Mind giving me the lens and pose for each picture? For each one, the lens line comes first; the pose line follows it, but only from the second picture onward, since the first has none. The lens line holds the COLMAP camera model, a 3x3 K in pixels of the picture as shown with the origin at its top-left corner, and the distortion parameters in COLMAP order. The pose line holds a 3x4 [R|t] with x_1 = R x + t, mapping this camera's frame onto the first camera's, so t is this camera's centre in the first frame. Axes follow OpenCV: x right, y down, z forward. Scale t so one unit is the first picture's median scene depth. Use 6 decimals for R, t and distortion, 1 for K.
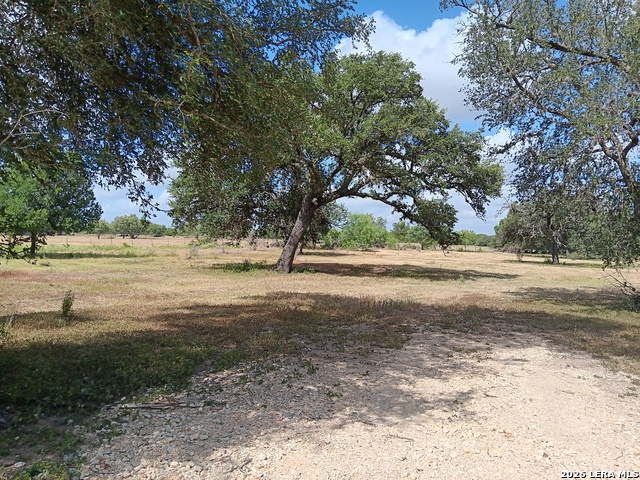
lens RADIAL K [[498.5, 0, 322.3], [0, 498.5, 237.2], [0, 0, 1]] dist [-0.019727, -0.011051]
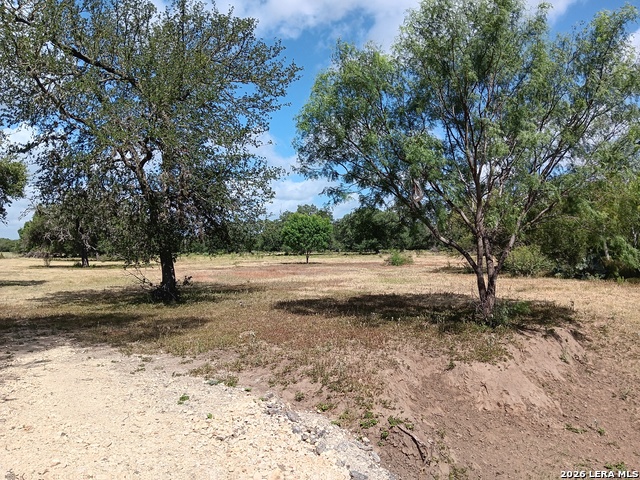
lens RADIAL K [[498.5, 0, 322.0], [0, 498.5, 237.2], [0, 0, 1]] dist [-0.019727, -0.011051]
pose [[0.633830, -0.013465, 0.773355, -0.008891], [0.018173, 0.999832, 0.002514, -0.000042], [-0.773259, 0.012460, 0.633968, -0.040986]]
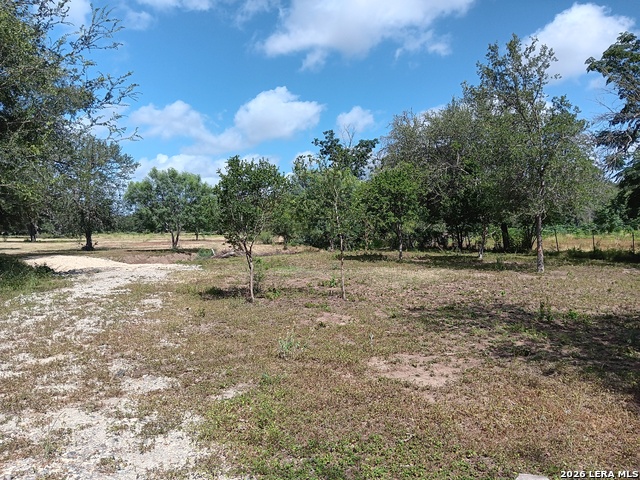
lens RADIAL K [[498.5, 0, 320.1], [0, 498.5, 240.0], [0, 0, 1]] dist [-0.019727, -0.011051]
pose [[0.541032, -0.048735, 0.839589, -1.687221], [0.010028, 0.998622, 0.051504, -0.097973], [-0.840942, -0.019446, 0.540776, -2.782467]]
